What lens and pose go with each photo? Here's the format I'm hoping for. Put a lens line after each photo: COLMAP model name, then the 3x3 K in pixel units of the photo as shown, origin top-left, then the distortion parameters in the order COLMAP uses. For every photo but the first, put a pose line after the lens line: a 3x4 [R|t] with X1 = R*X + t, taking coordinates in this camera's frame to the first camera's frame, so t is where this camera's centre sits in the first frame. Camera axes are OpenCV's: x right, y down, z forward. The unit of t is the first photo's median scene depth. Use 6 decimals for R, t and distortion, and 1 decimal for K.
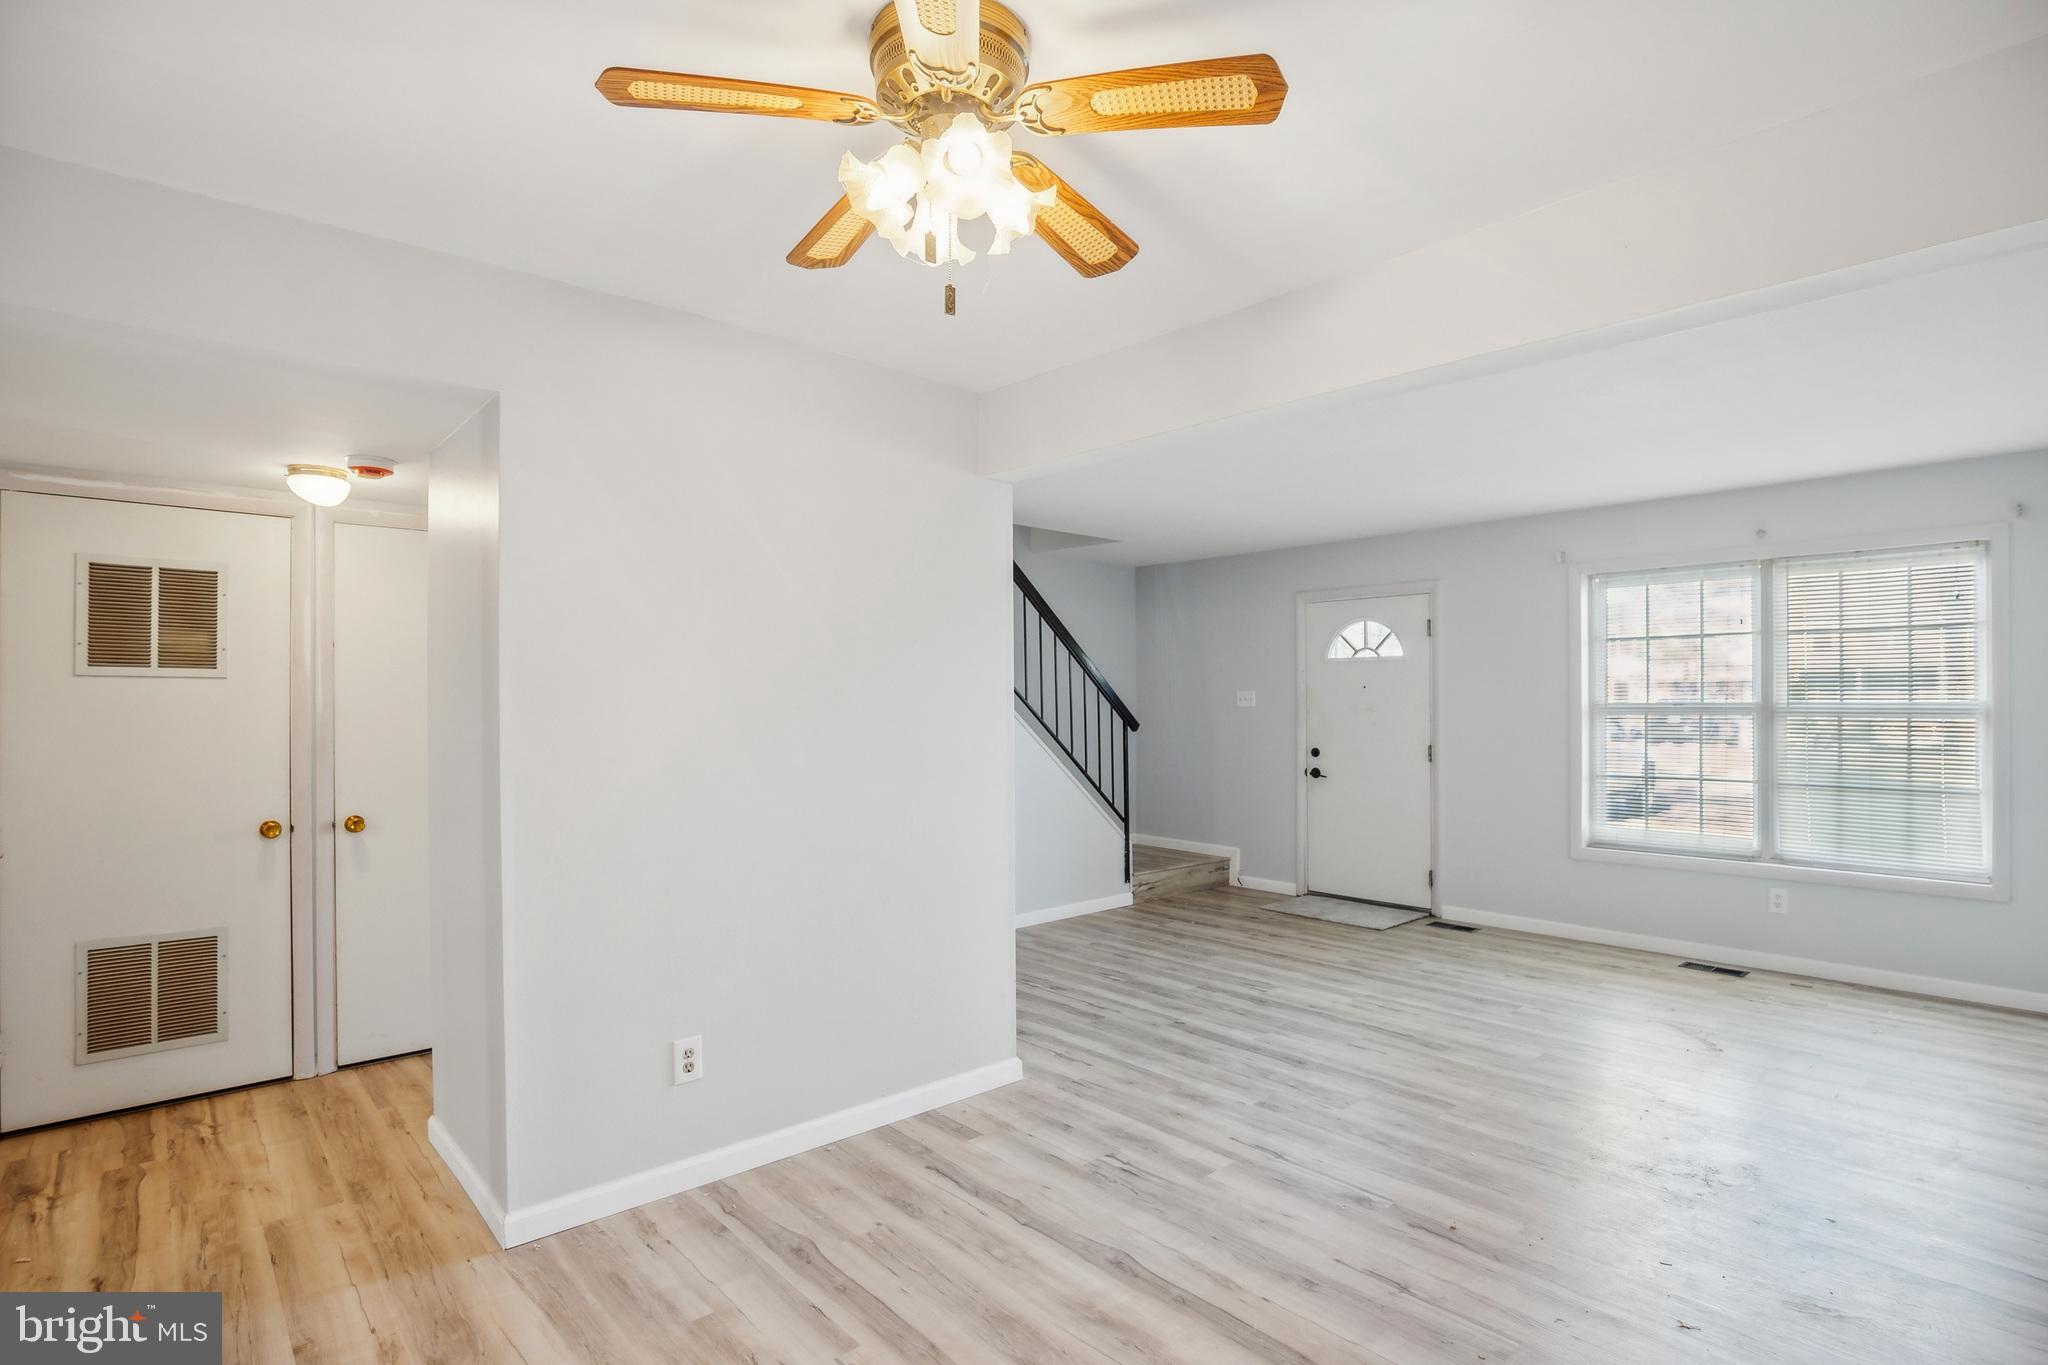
lens RADIAL K [[985.4, 0, 1026.1], [0, 985.4, 687.4], [0, 0, 1]] dist [0.000374, 0.000044]
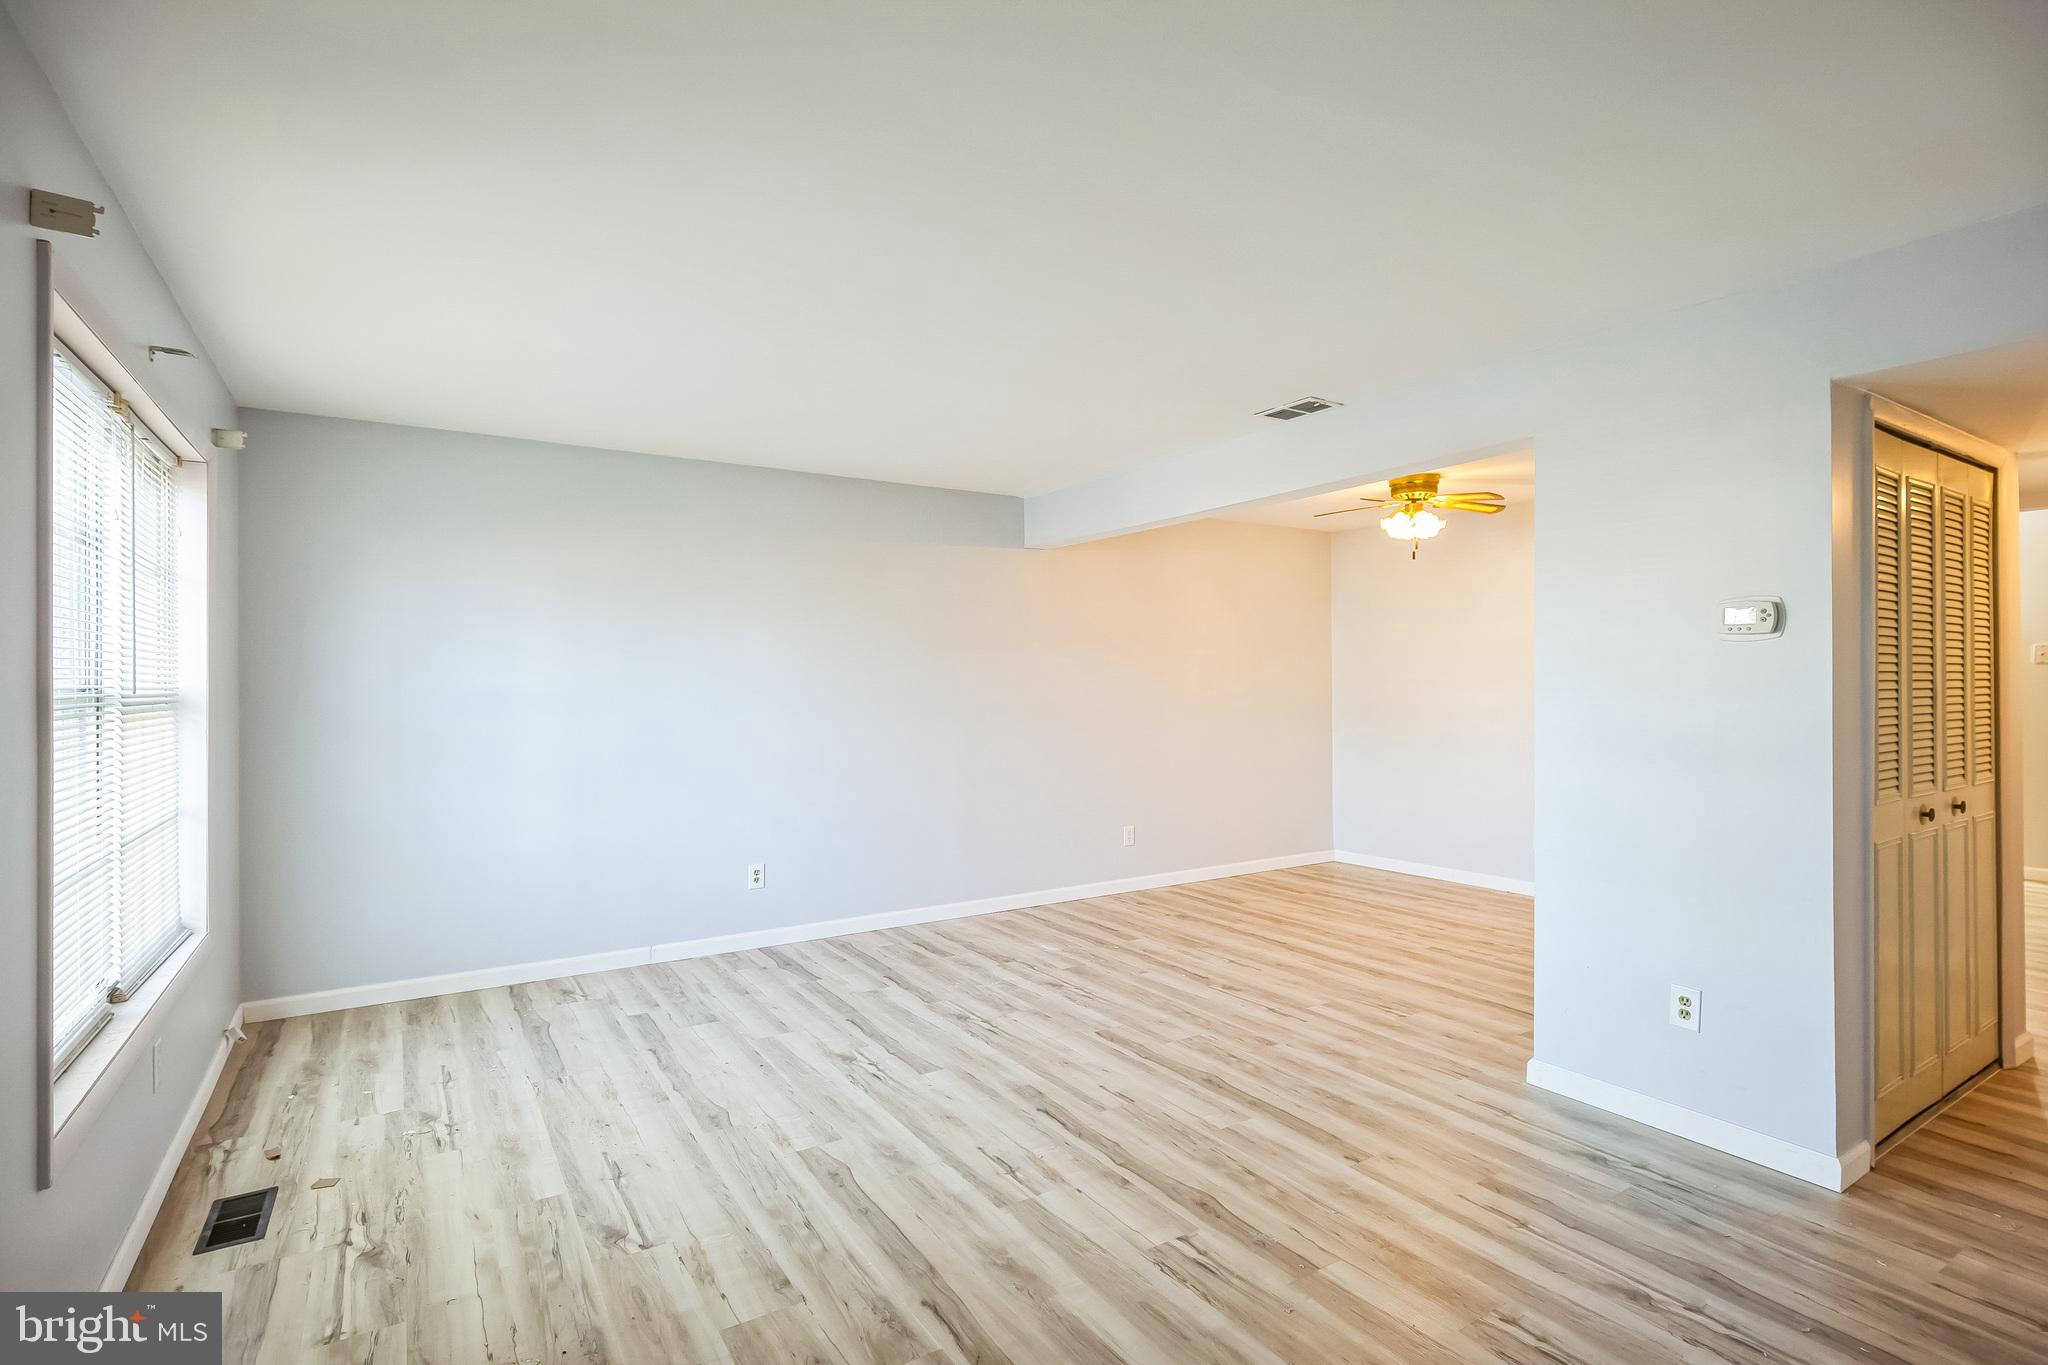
lens RADIAL K [[985.4, 0, 1023.3], [0, 985.4, 678.1], [0, 0, 1]] dist [0.000374, 0.000044]
pose [[-0.988124, 0.003661, 0.153618, 0.309395], [0.002379, 0.999961, -0.008524, 0.025904], [-0.153643, -0.008057, -0.988094, 1.927945]]
